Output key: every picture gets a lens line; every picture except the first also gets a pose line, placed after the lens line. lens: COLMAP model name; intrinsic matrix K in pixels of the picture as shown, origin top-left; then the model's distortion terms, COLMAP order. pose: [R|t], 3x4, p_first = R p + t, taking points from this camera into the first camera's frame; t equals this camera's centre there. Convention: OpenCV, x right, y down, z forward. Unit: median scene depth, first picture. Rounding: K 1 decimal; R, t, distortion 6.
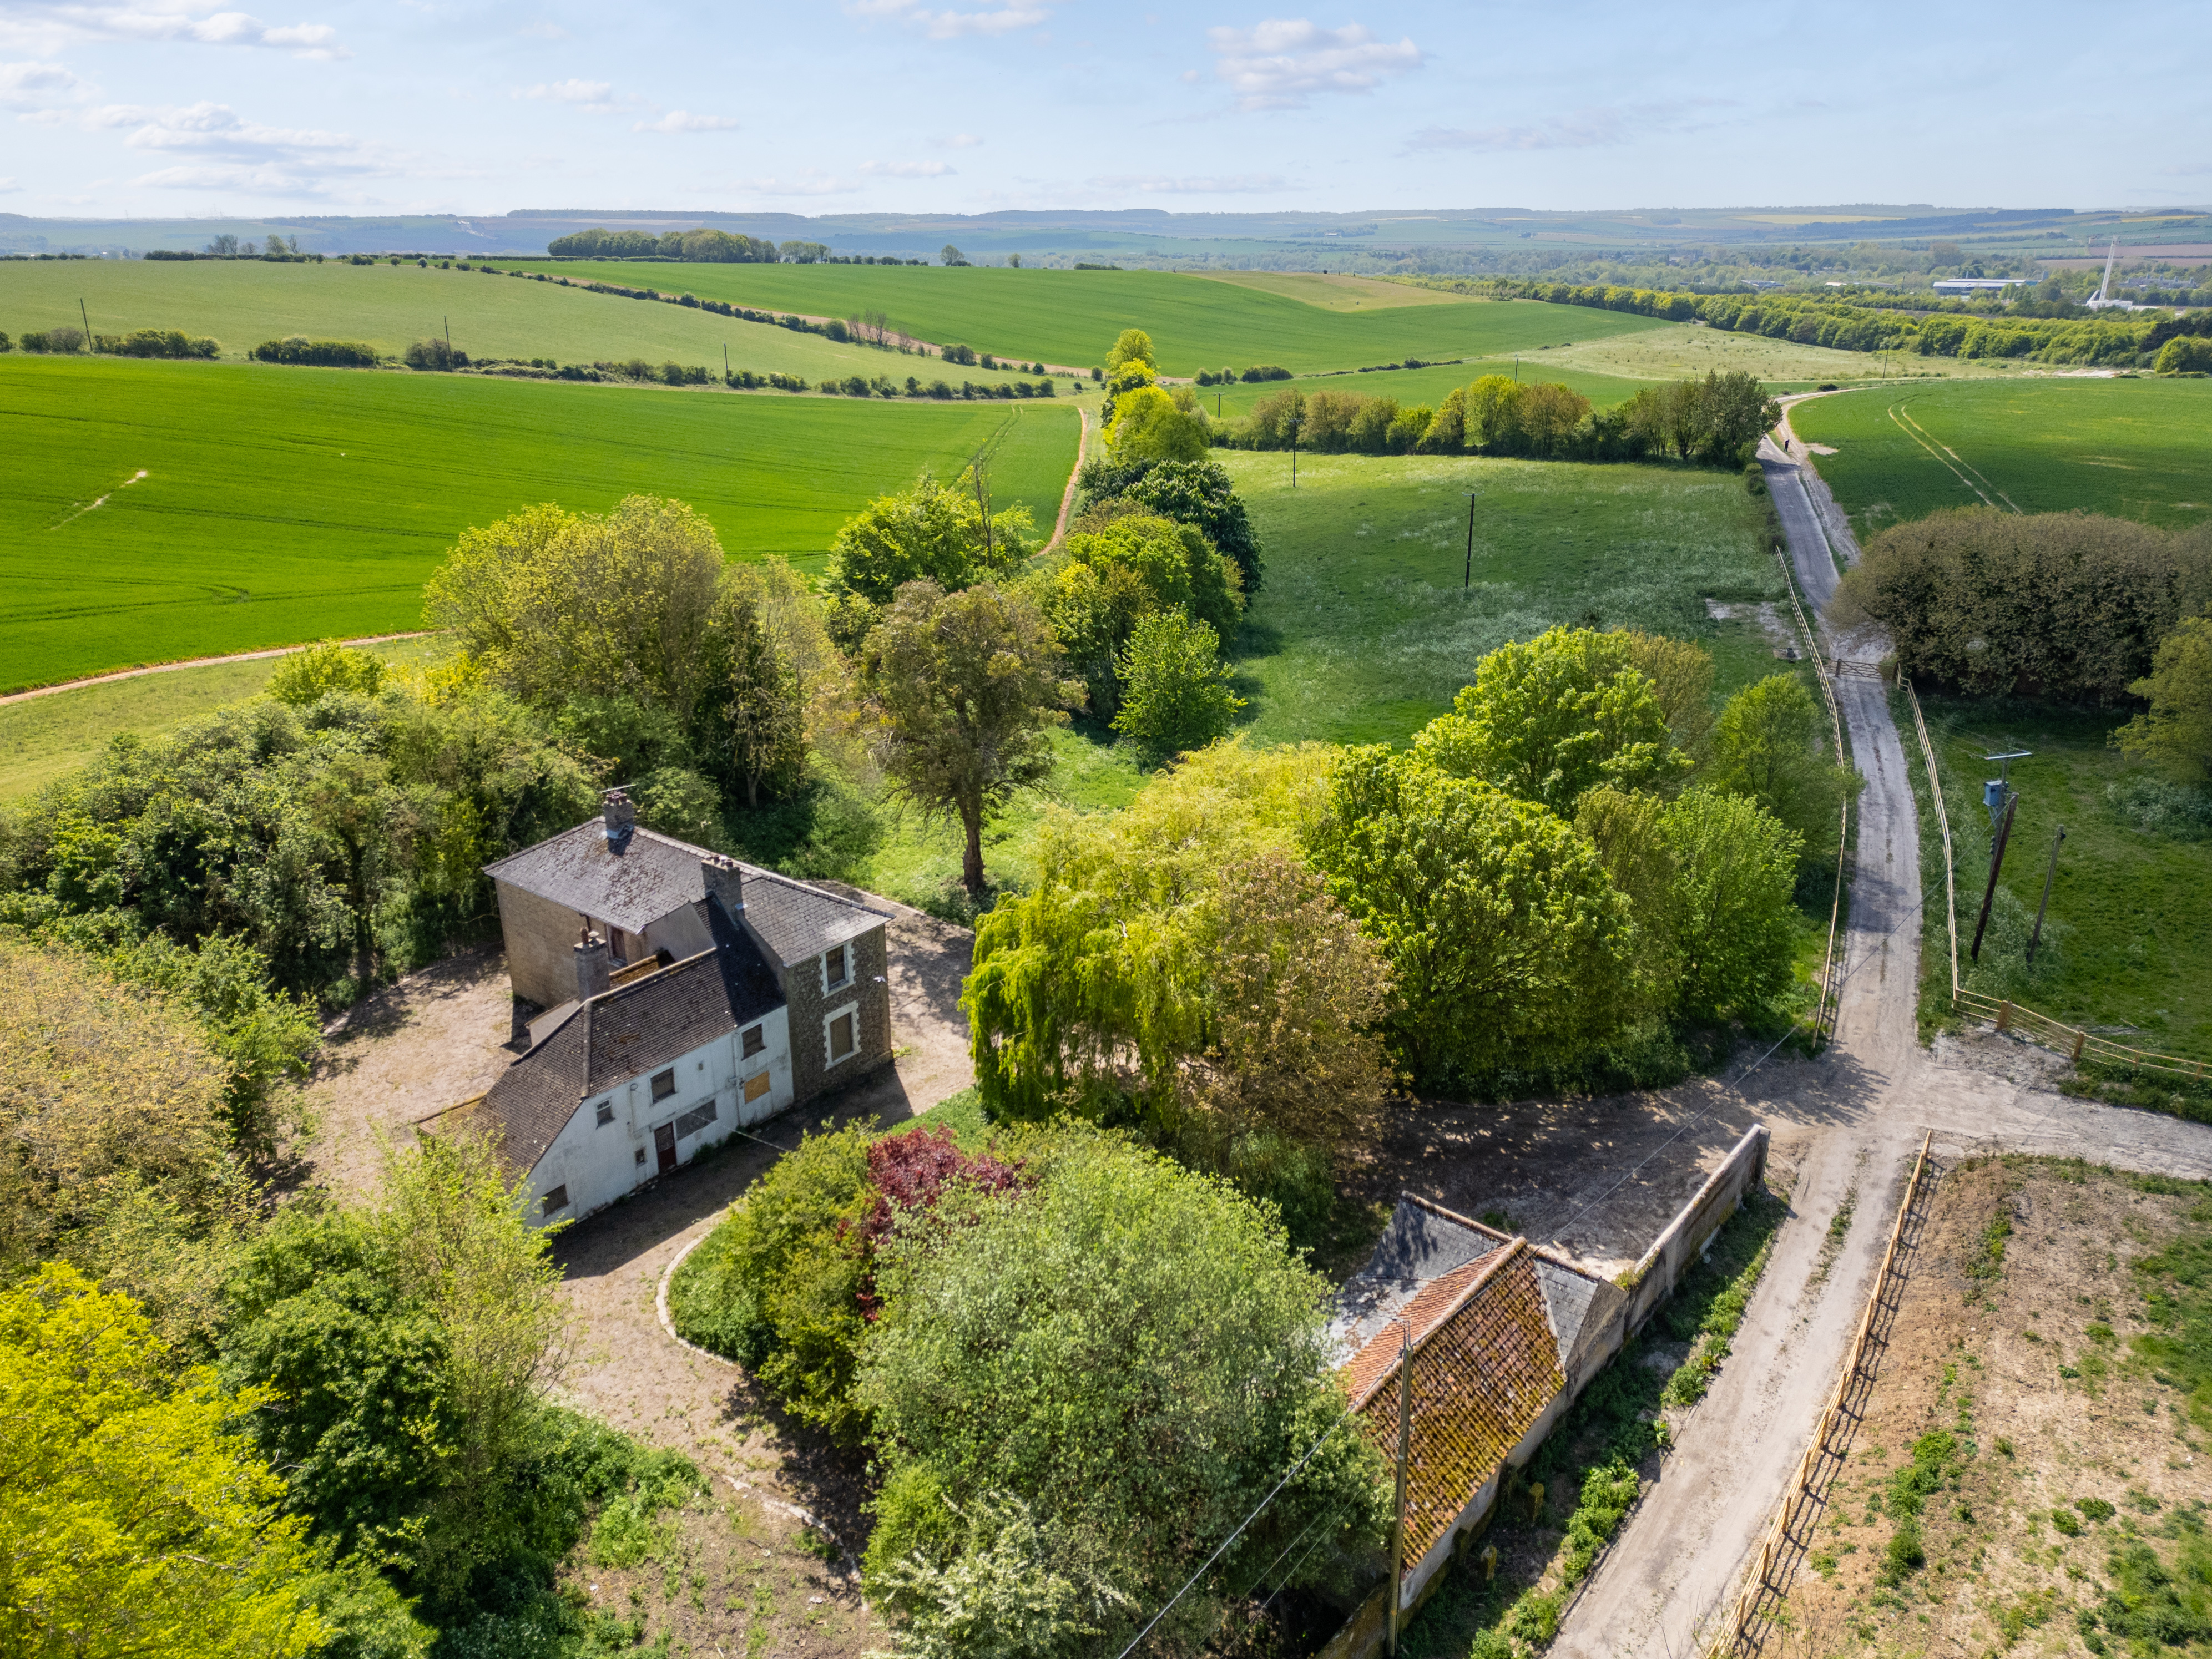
lens RADIAL K [[1562.7, 0, 1104.3], [0, 1562.7, 799.9], [0, 0, 1]] dist [0.084362, -0.080970]
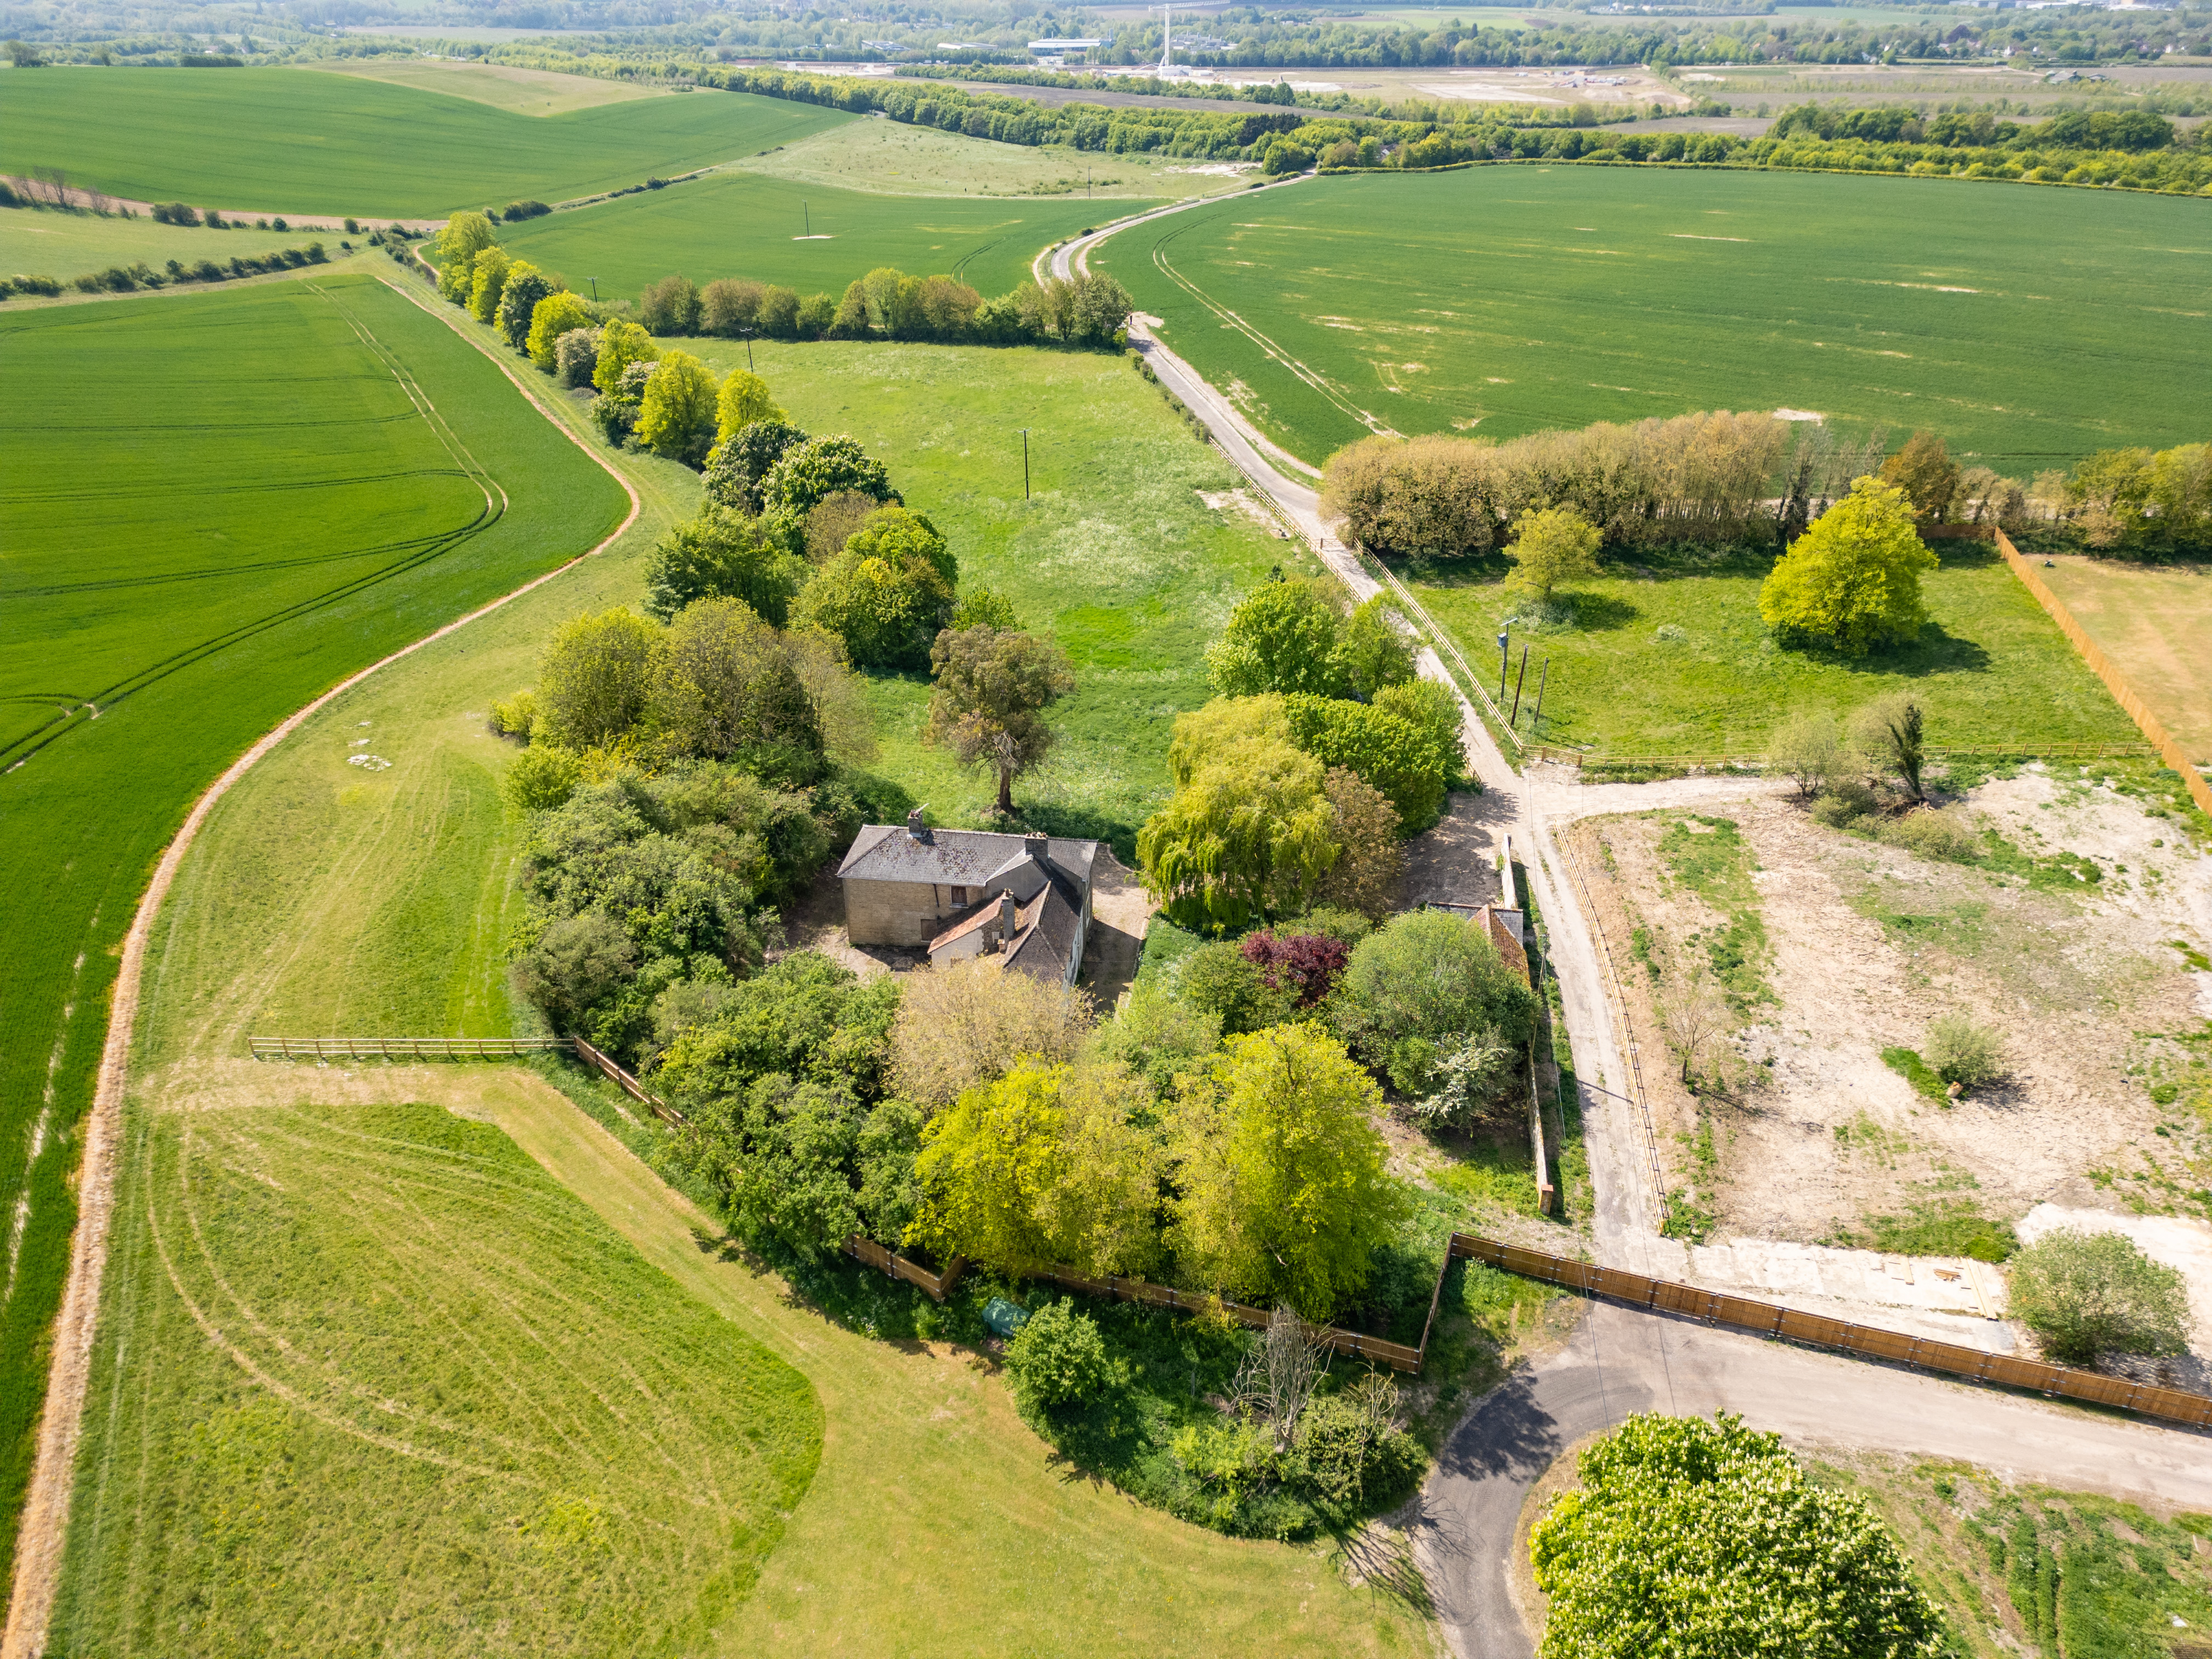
lens RADIAL K [[1538.0, 0, 1106.0], [0, 1538.0, 829.5], [0, 0, 1]] dist [0.085390, -0.087154]
pose [[0.863770, -0.247631, 0.438839, -0.212502], [0.171748, 0.963446, 0.205606, -0.071020], [-0.473712, -0.102227, 0.874726, -0.130939]]
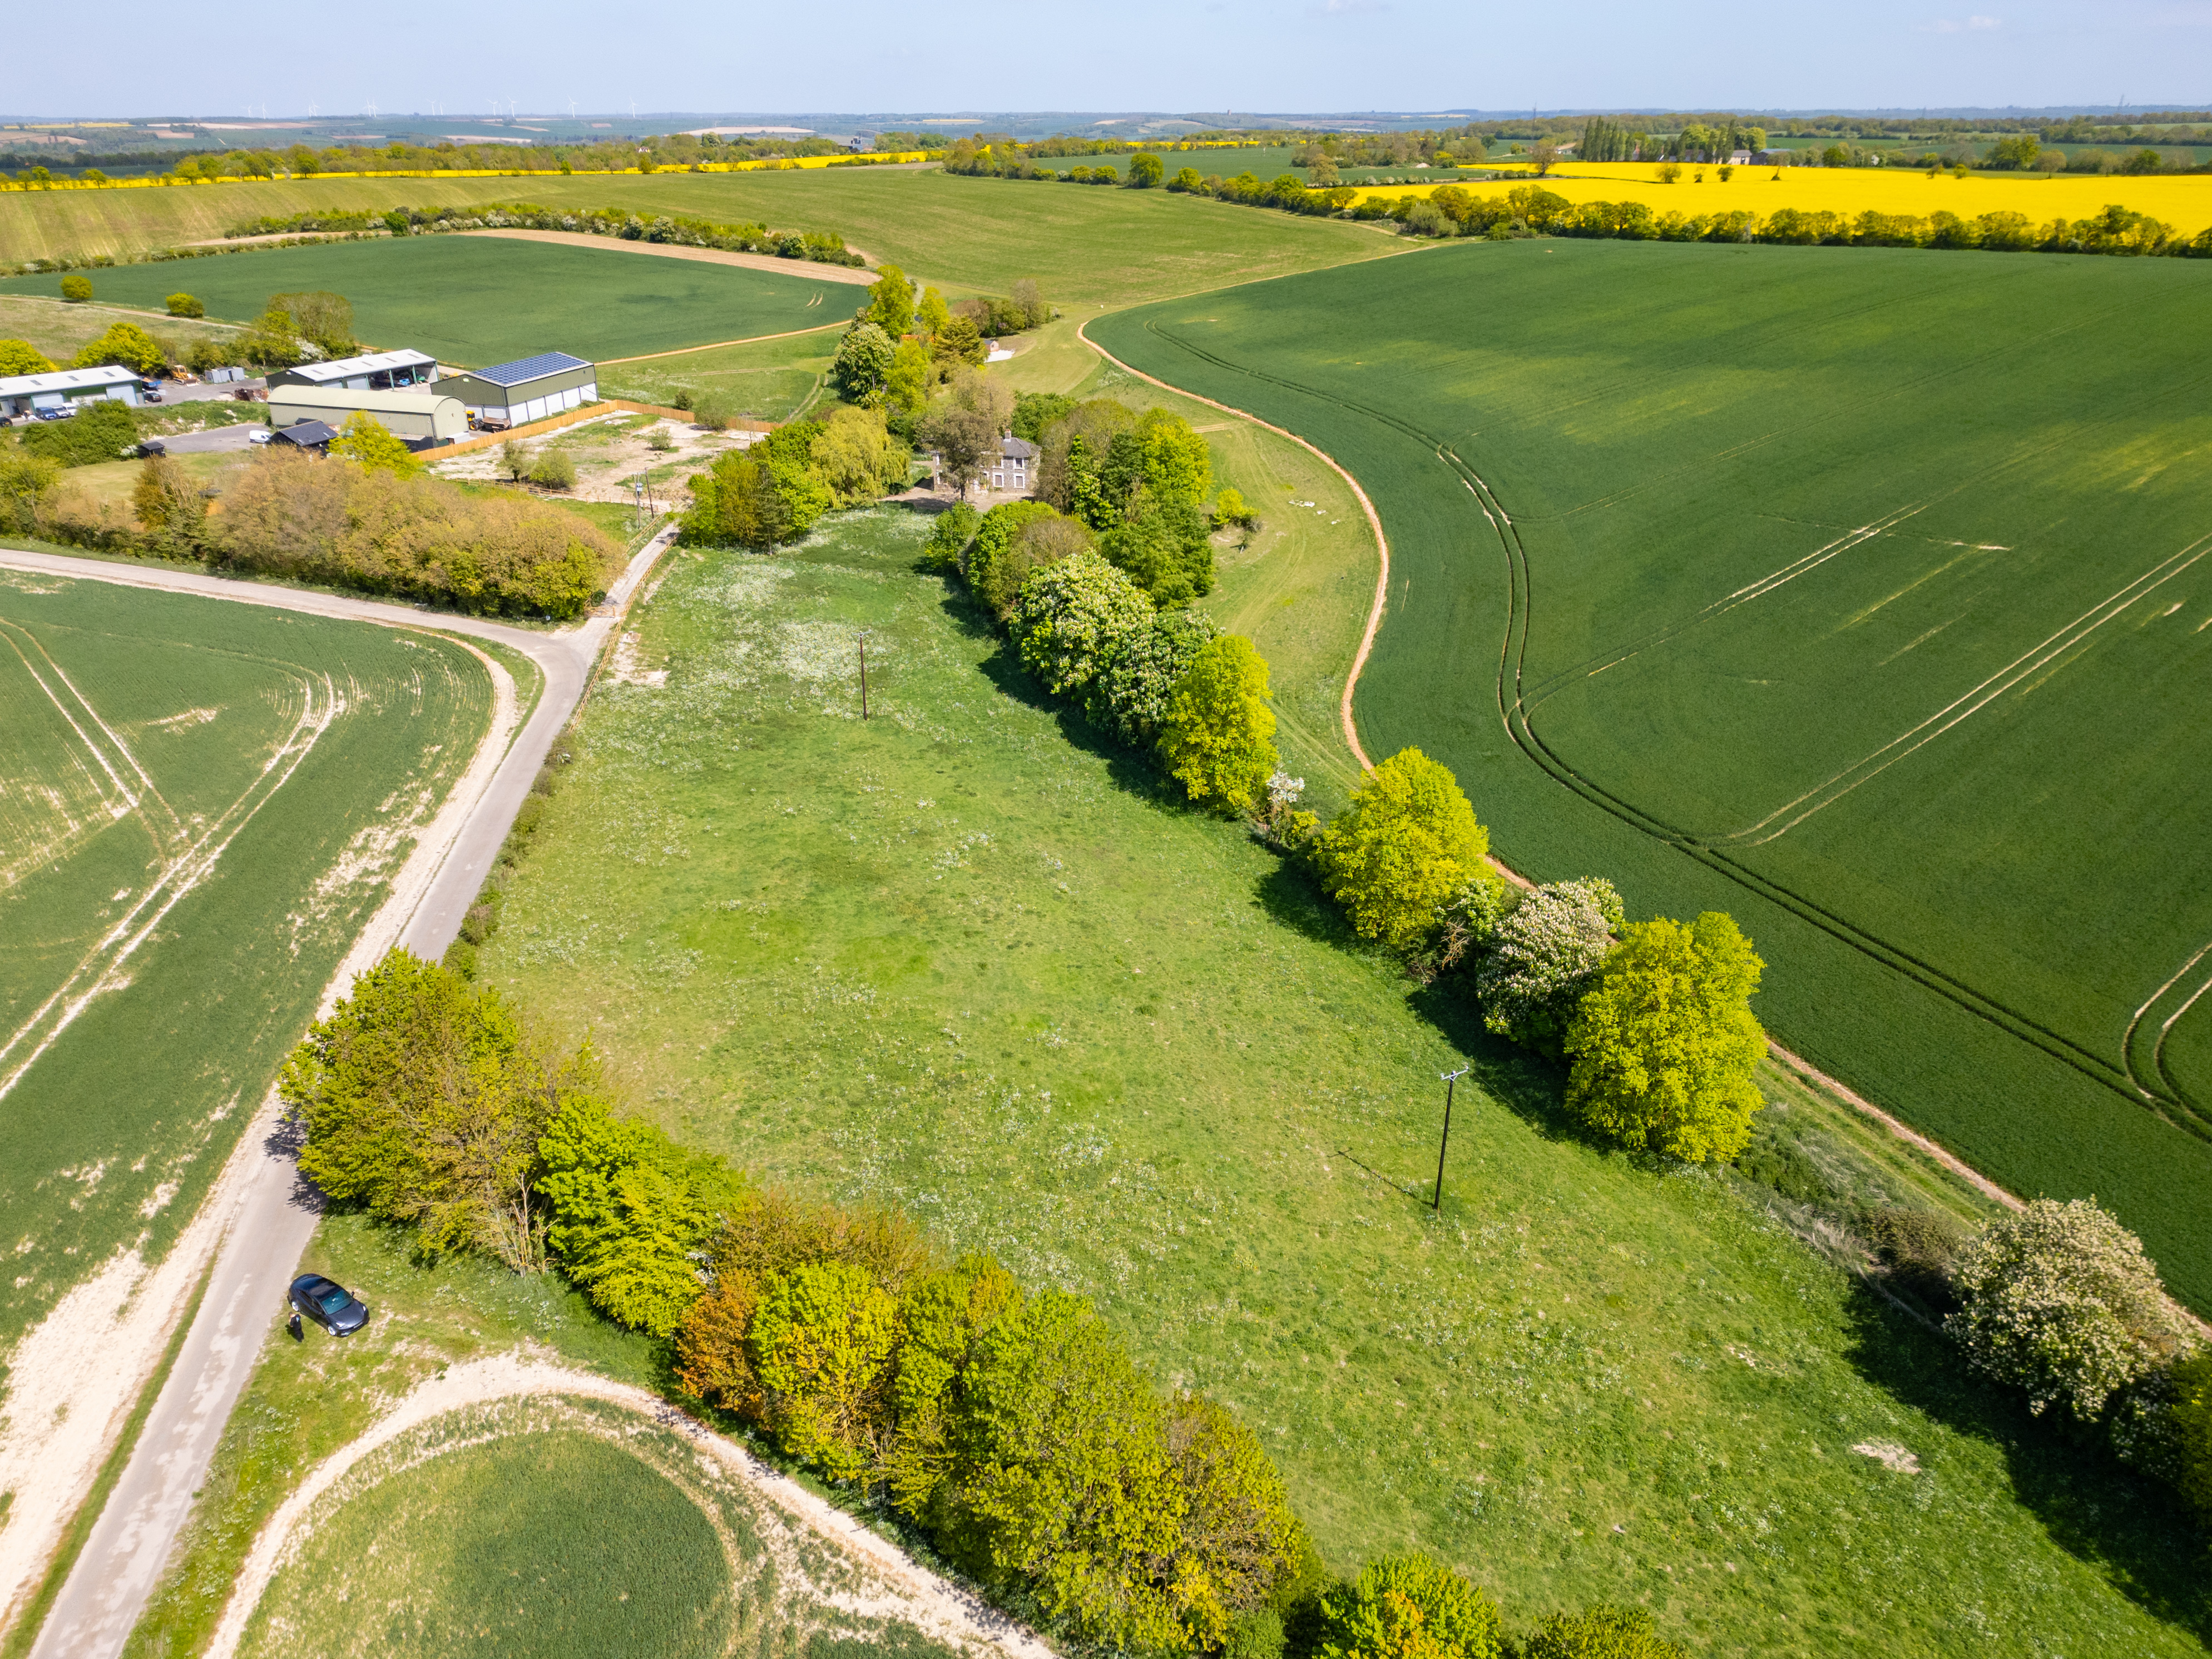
lens RADIAL K [[1536.4, 0, 1102.1], [0, 1536.4, 866.5], [0, 0, 1]] dist [0.075149, -0.074798]
pose [[-0.894570, 0.199227, -0.400066, 0.308521], [-0.149171, 0.710716, 0.687482, -0.476235], [0.421298, 0.674679, -0.606066, 1.038856]]
